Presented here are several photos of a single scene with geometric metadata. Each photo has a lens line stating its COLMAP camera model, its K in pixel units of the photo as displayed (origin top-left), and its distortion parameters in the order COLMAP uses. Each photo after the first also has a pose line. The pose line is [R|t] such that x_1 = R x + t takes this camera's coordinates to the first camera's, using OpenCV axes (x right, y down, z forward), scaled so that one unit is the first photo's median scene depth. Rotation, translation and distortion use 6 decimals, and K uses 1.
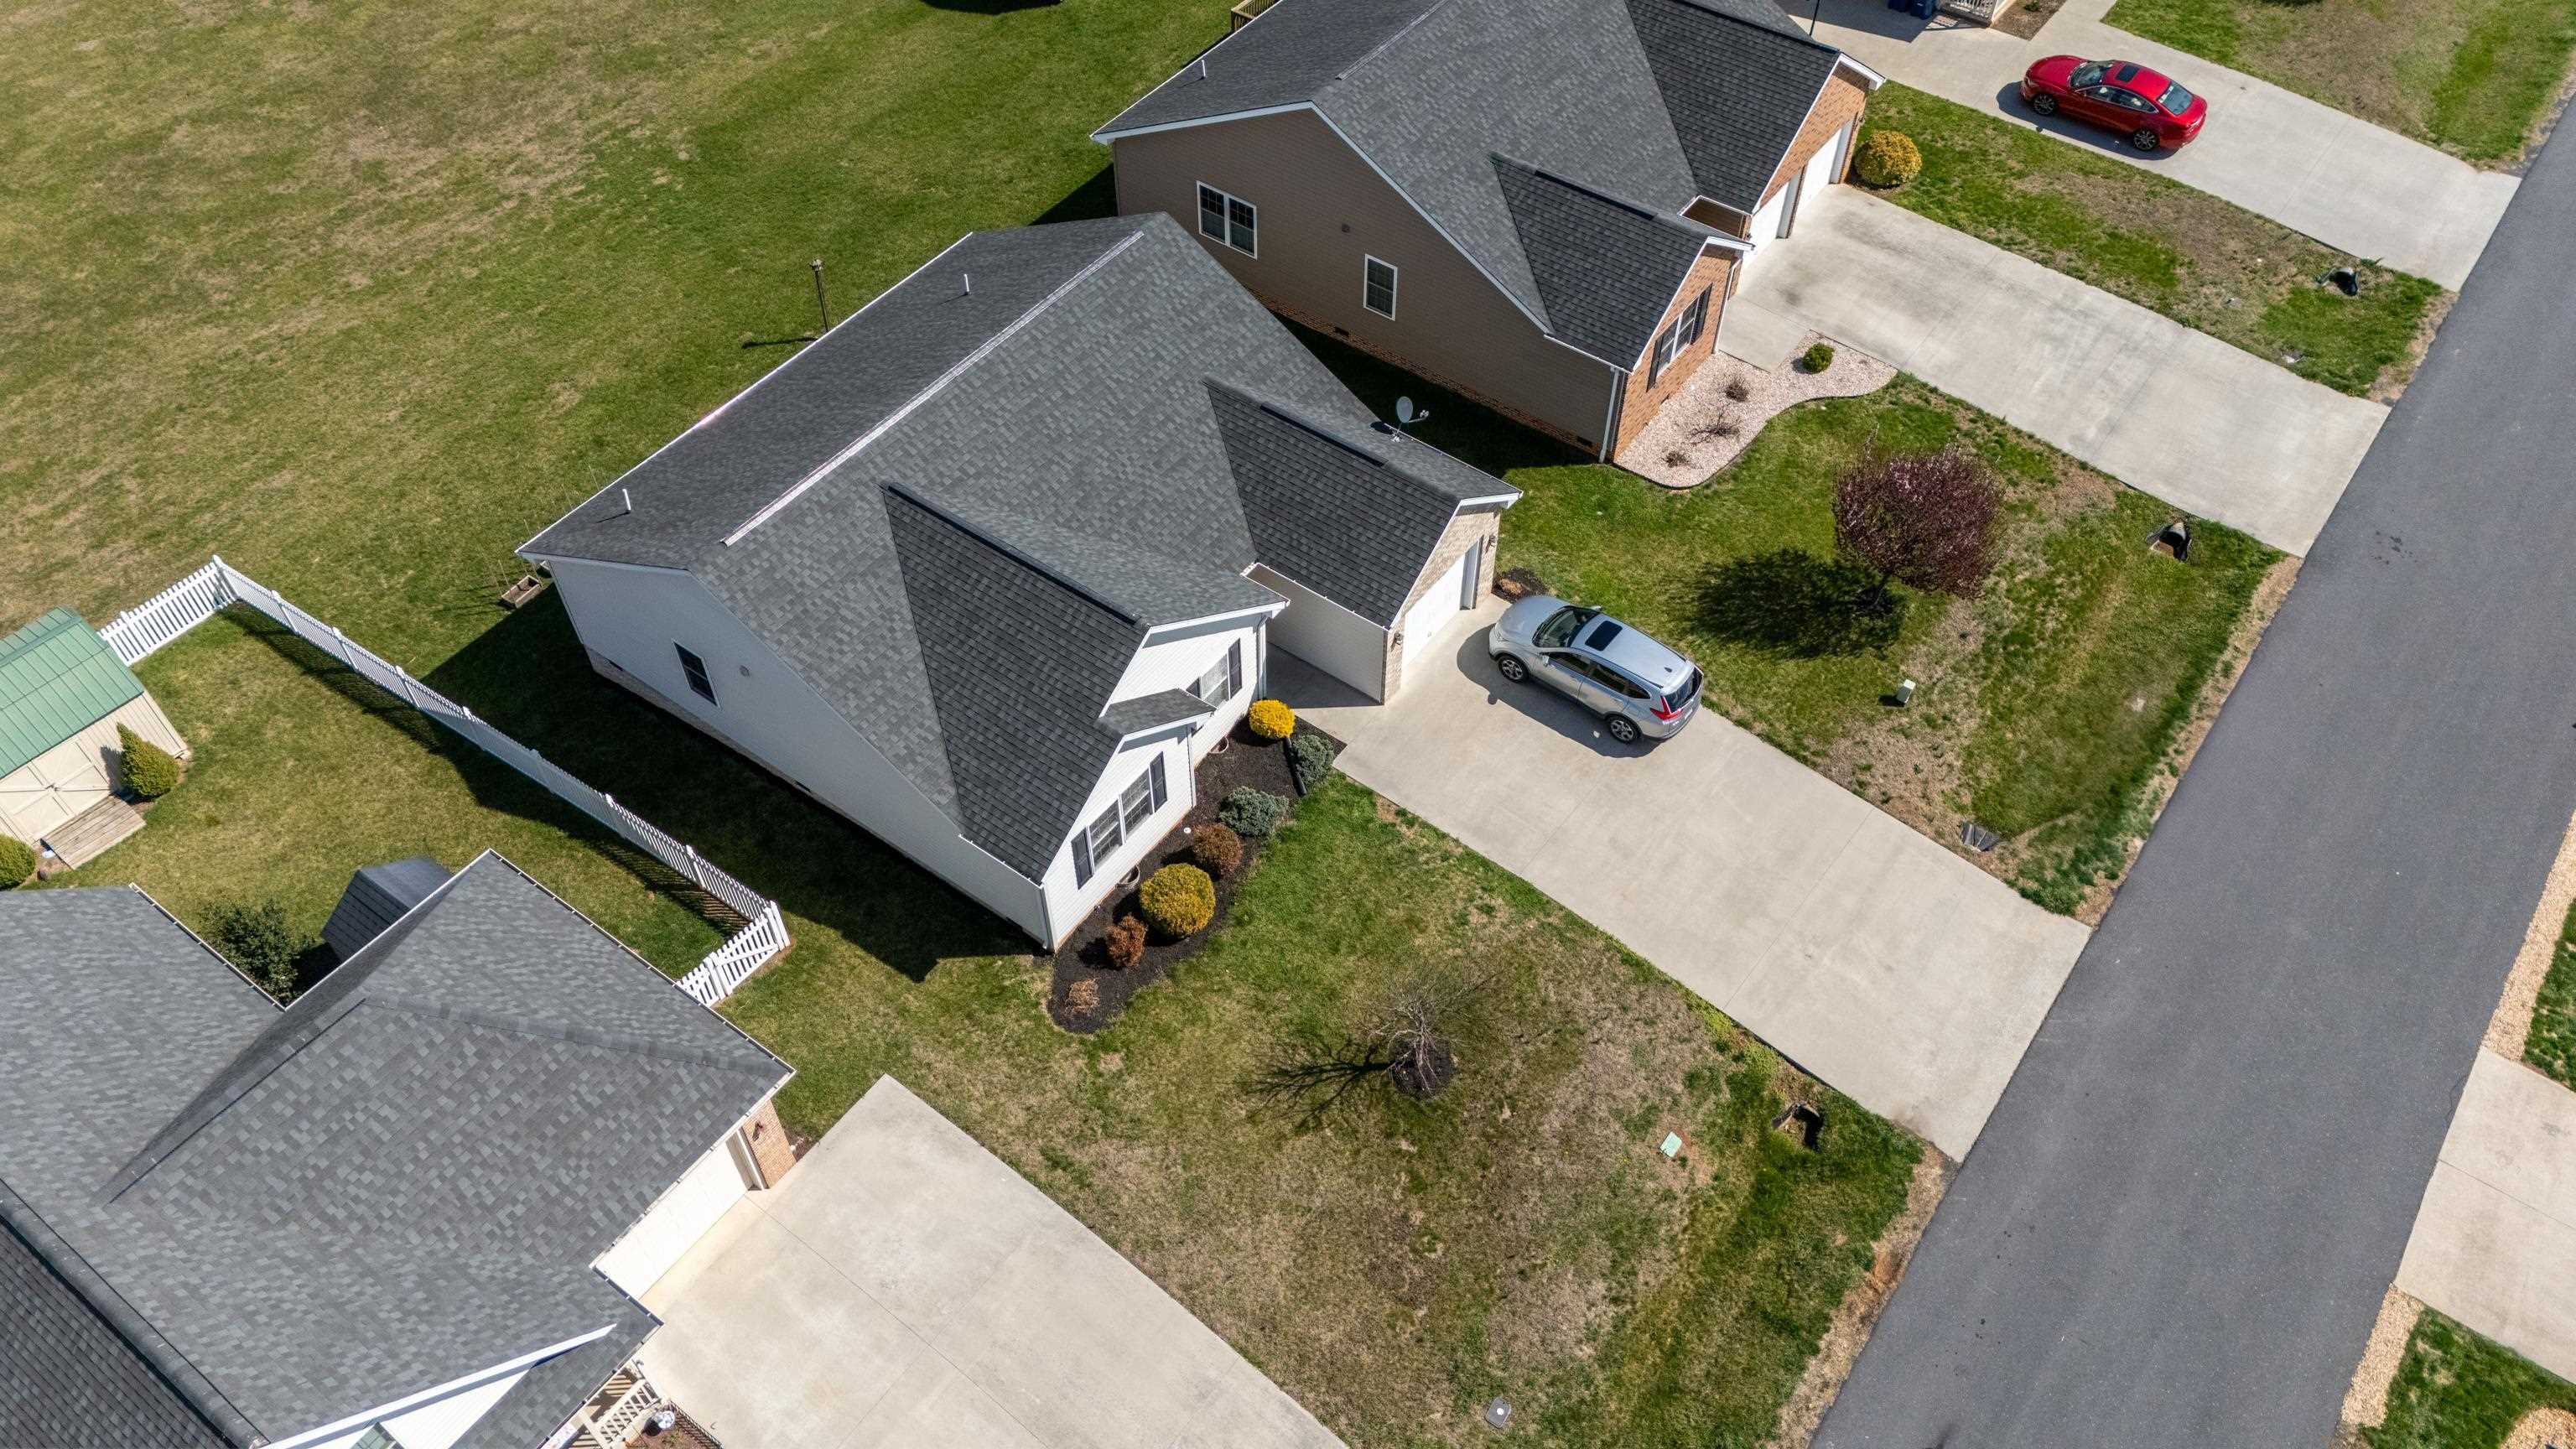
lens RADIAL K [[1883.7, 0, 1288.0], [0, 1883.7, 724.5], [0, 0, 1]] dist [0.087601, -0.087059]
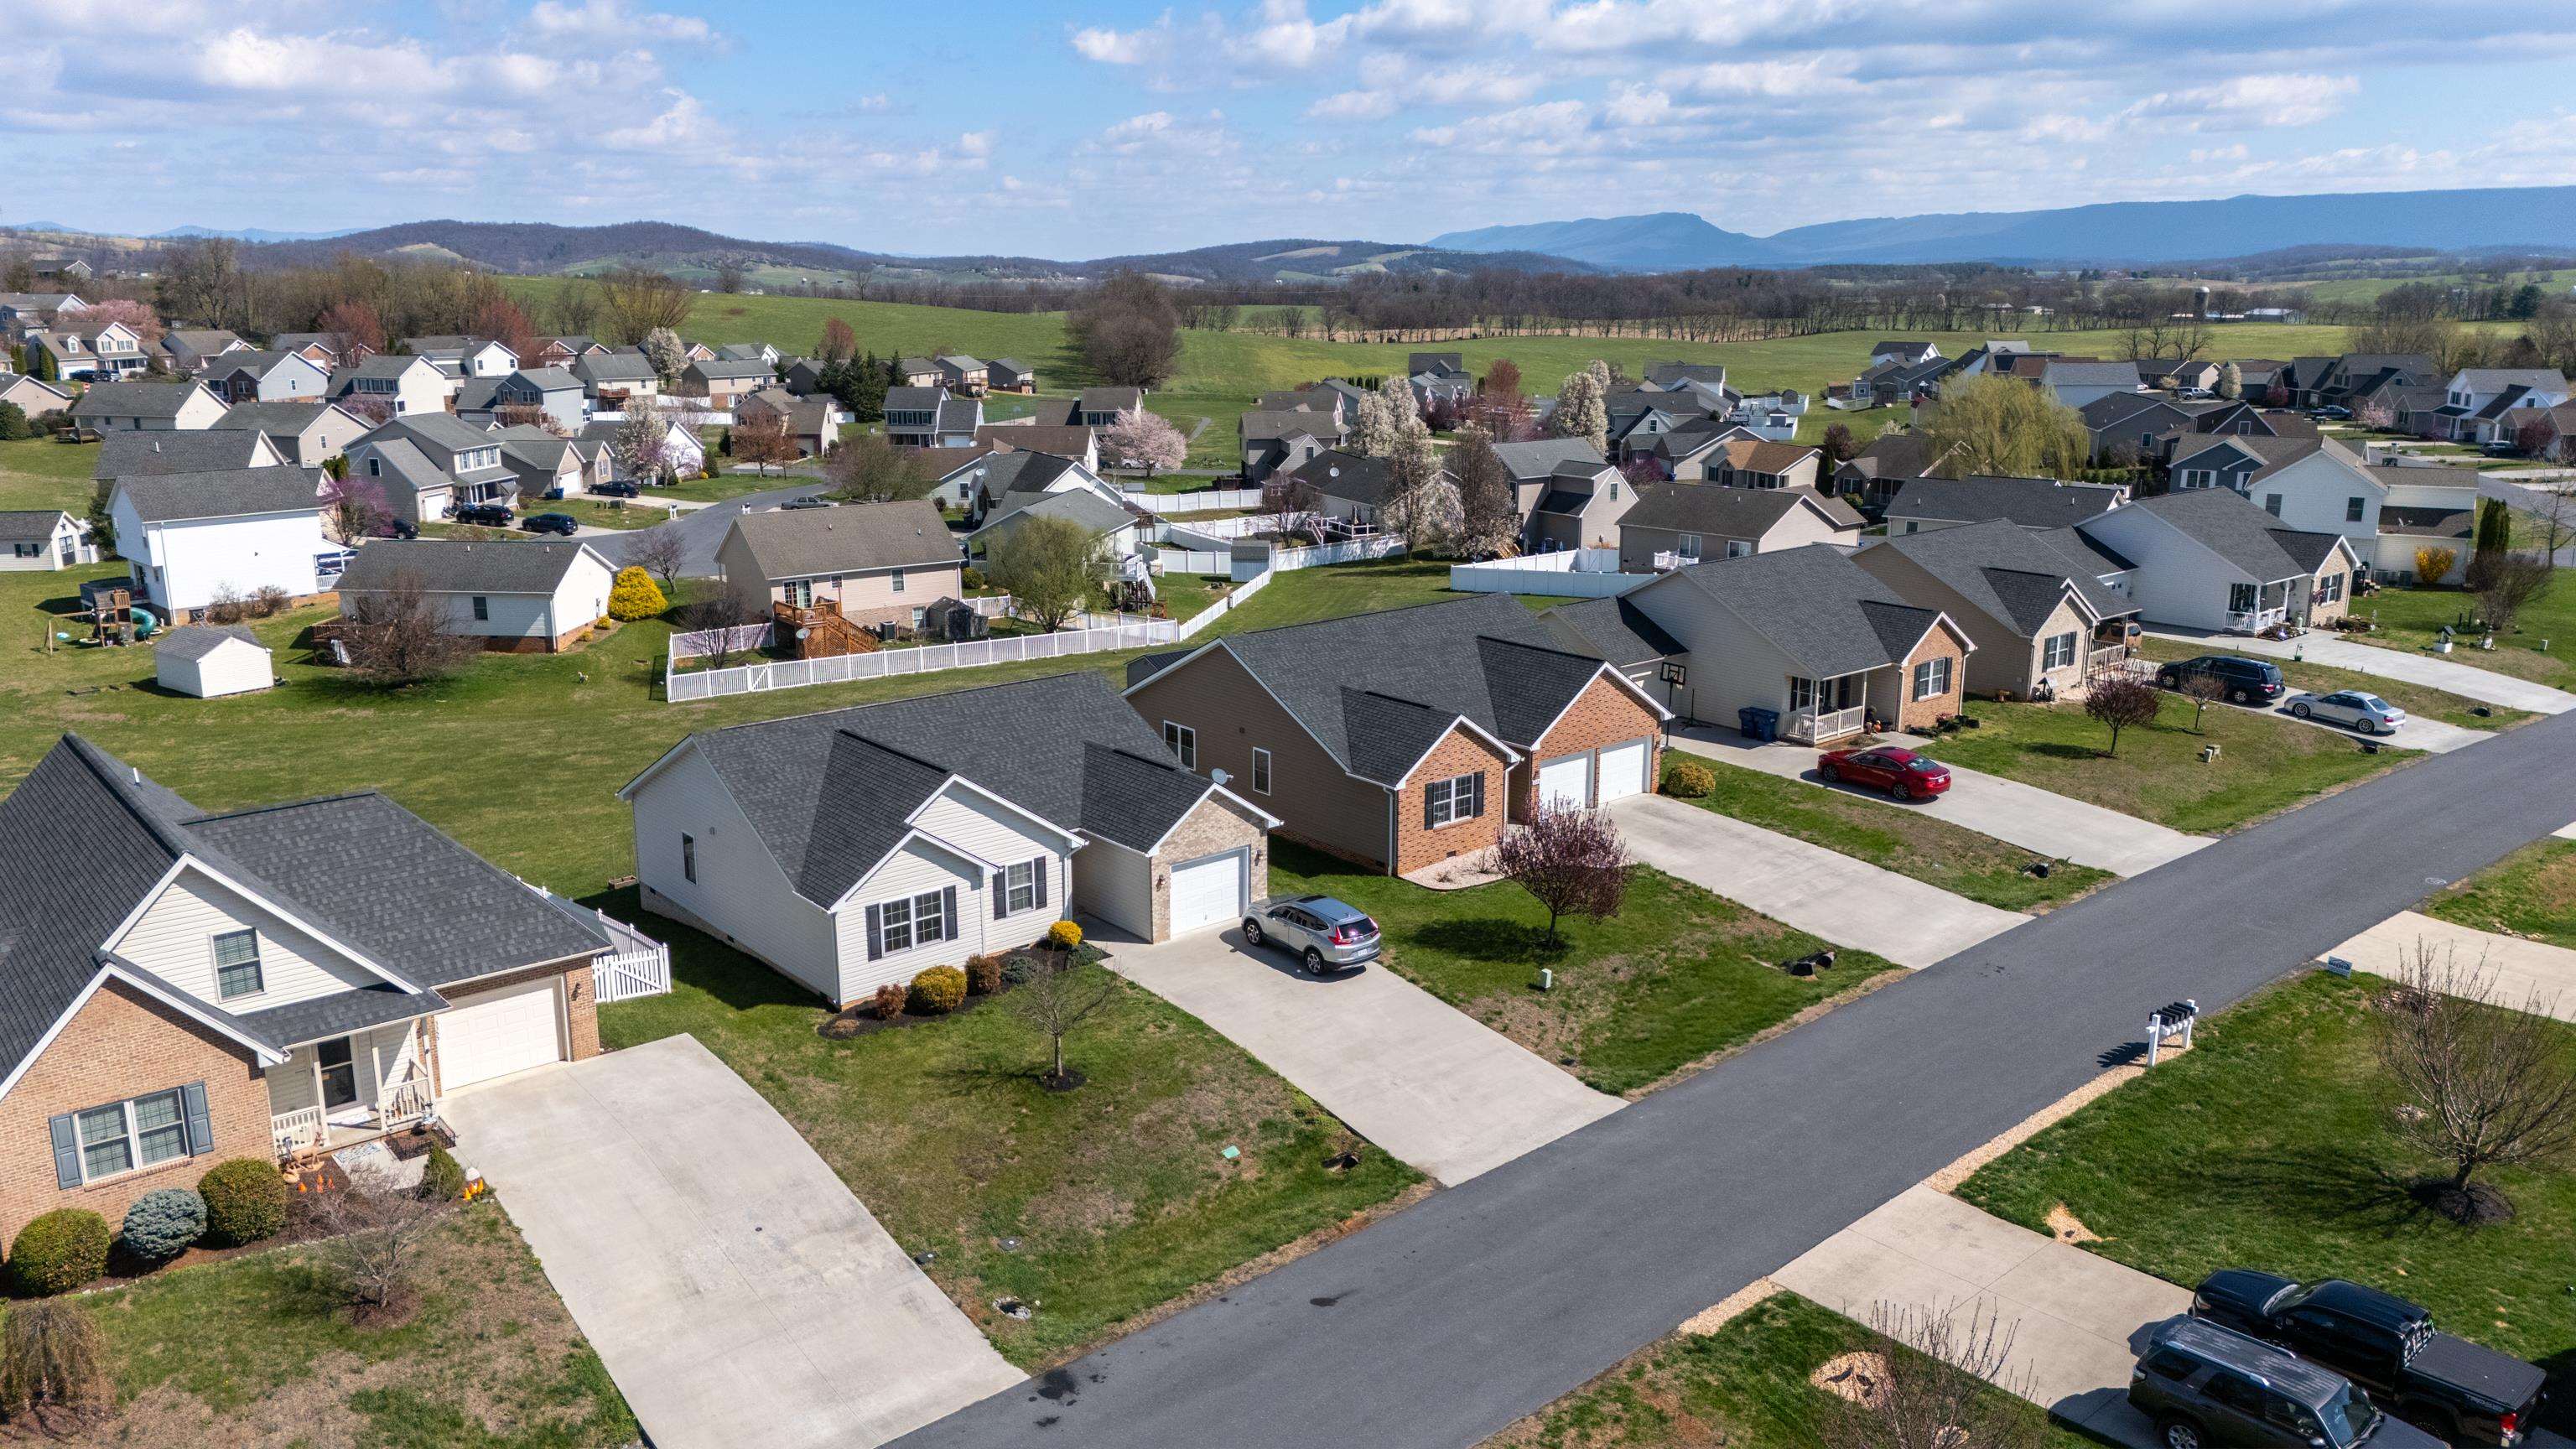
lens RADIAL K [[1883.7, 0, 1288.0], [0, 1883.7, 724.5], [0, 0, 1]] dist [0.087601, -0.087059]
pose [[0.971792, 0.057610, -0.228695, 0.444826], [-0.180316, 0.806512, -0.563049, 0.604711], [0.152008, 0.588404, 0.794150, -0.145194]]
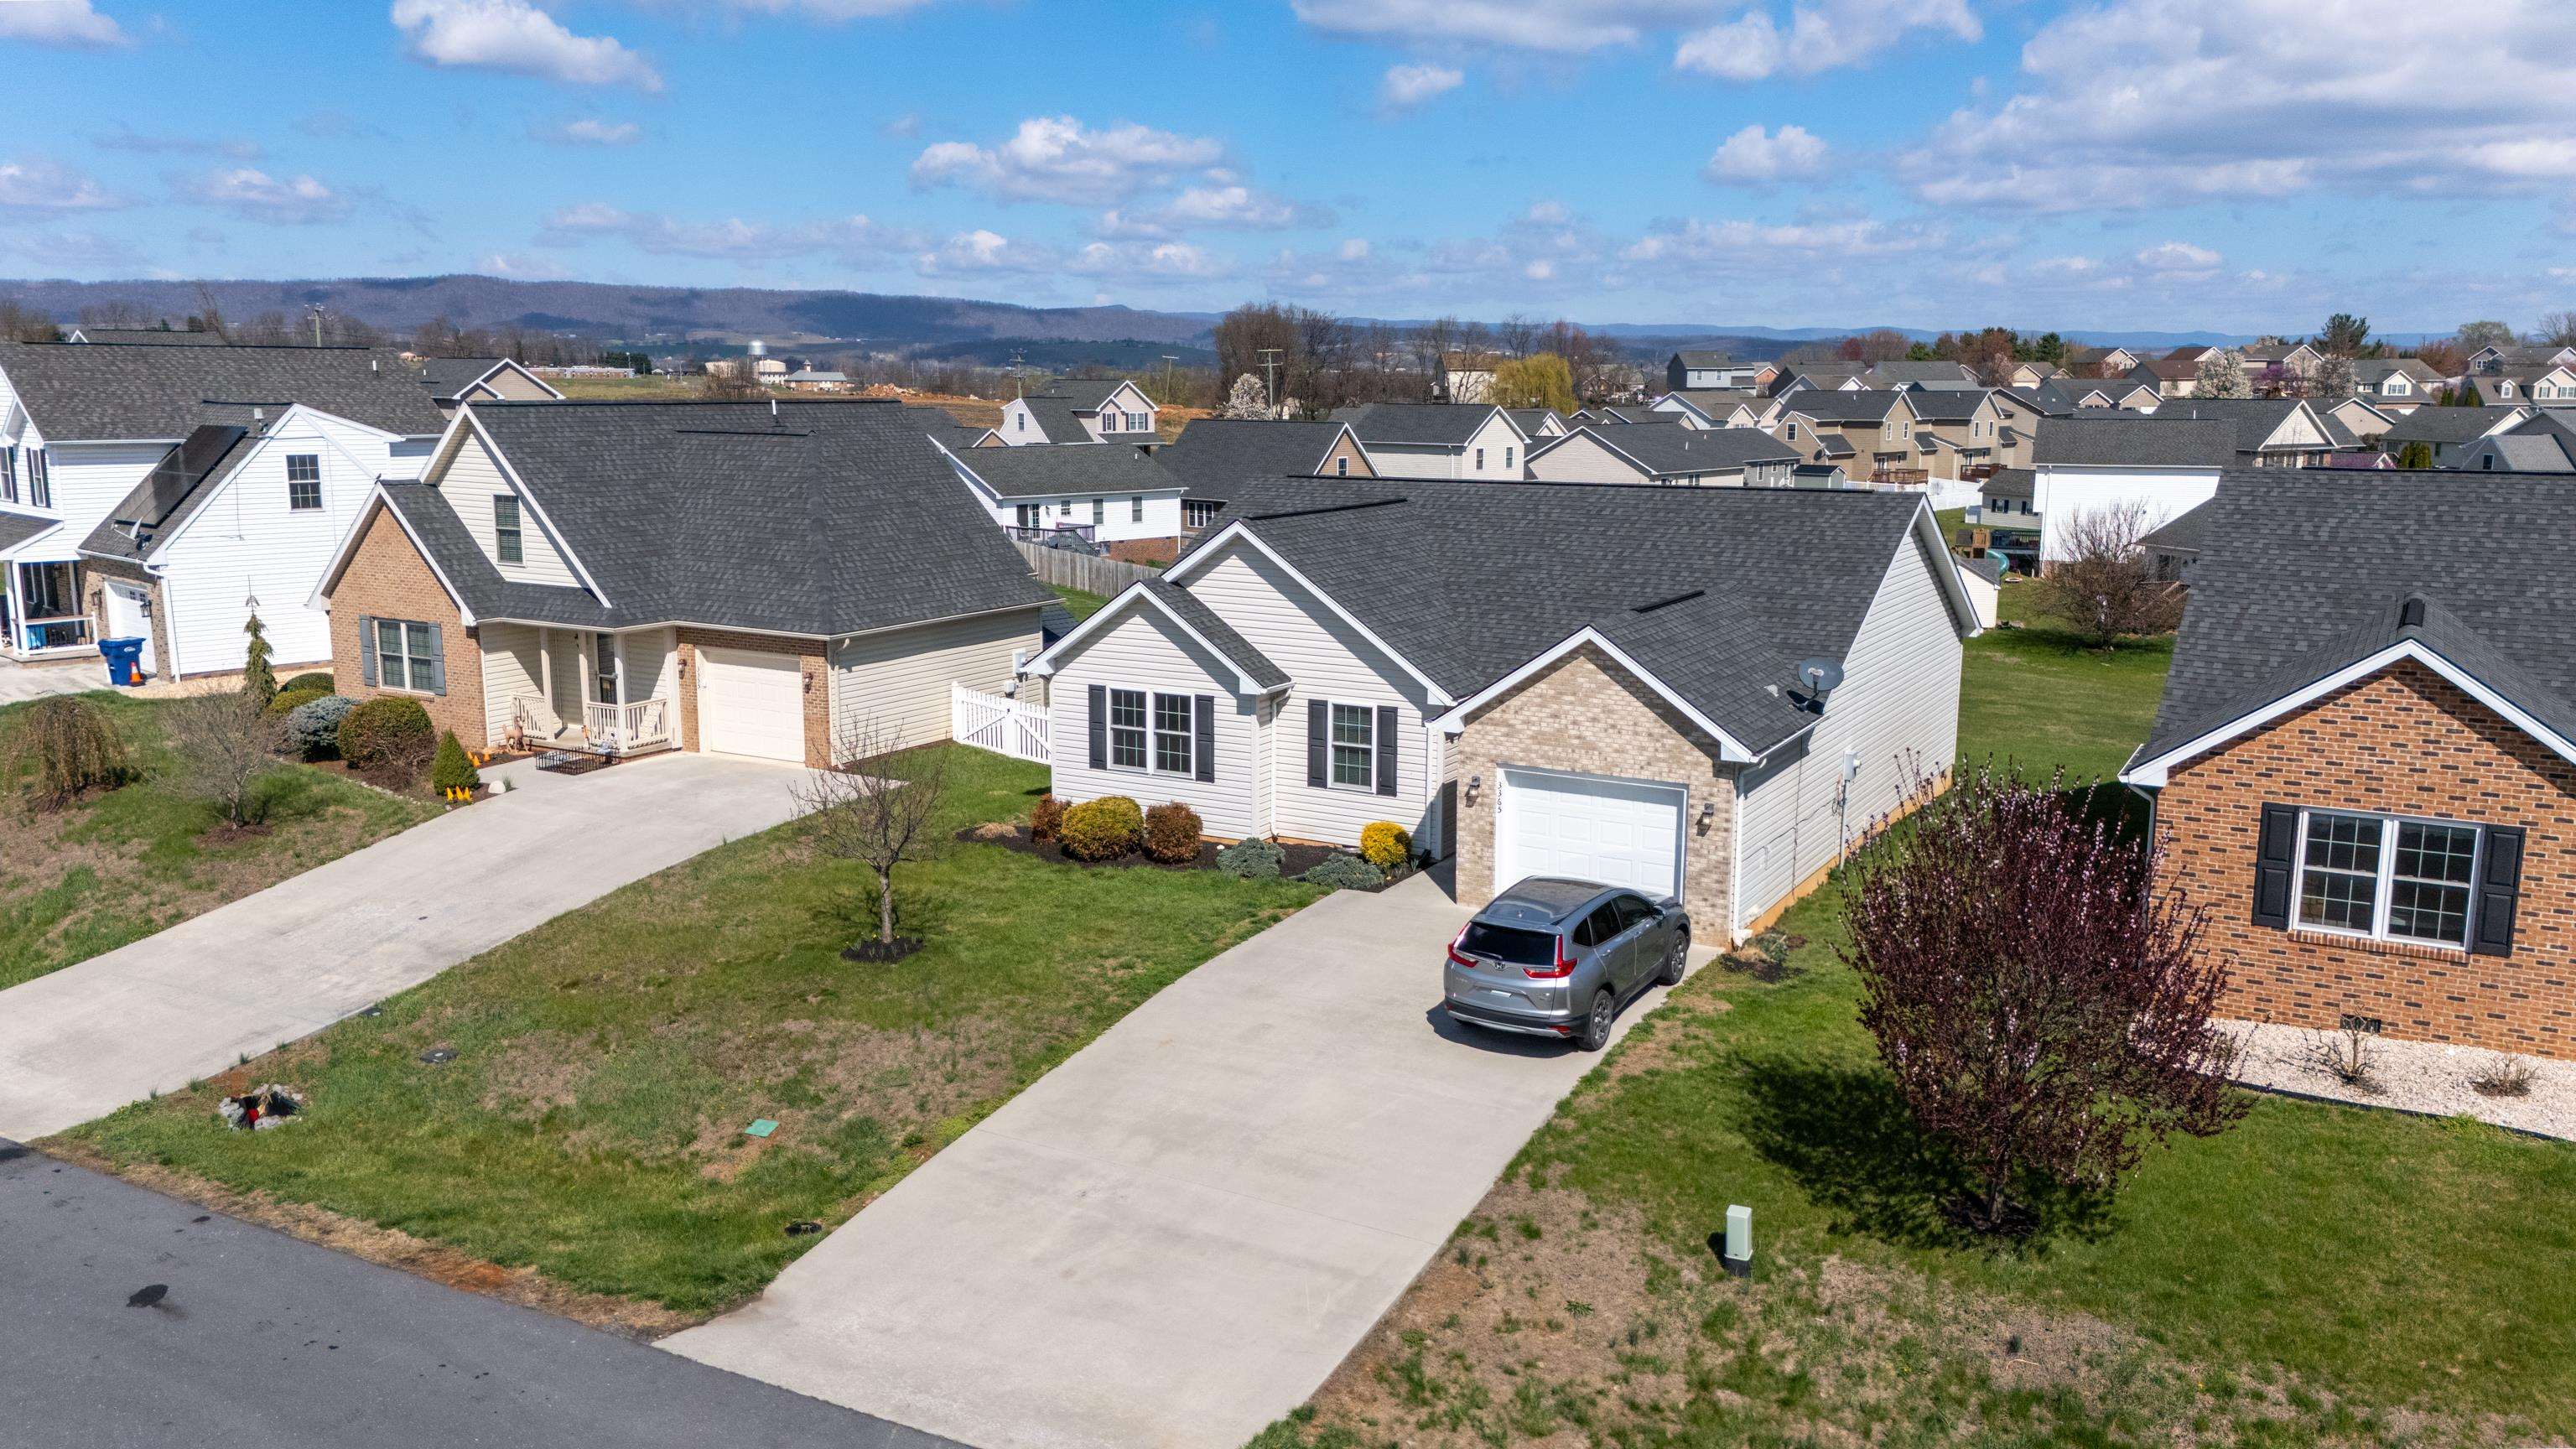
lens RADIAL K [[1925.9, 0, 1288.0], [0, 1925.9, 724.5], [0, 0, 1]] dist [0.091732, -0.102809]
pose [[0.111855, 0.179287, -0.977417, 0.756430], [-0.756881, 0.652713, 0.033110, -0.031041], [0.643909, 0.736085, 0.208708, 0.756834]]
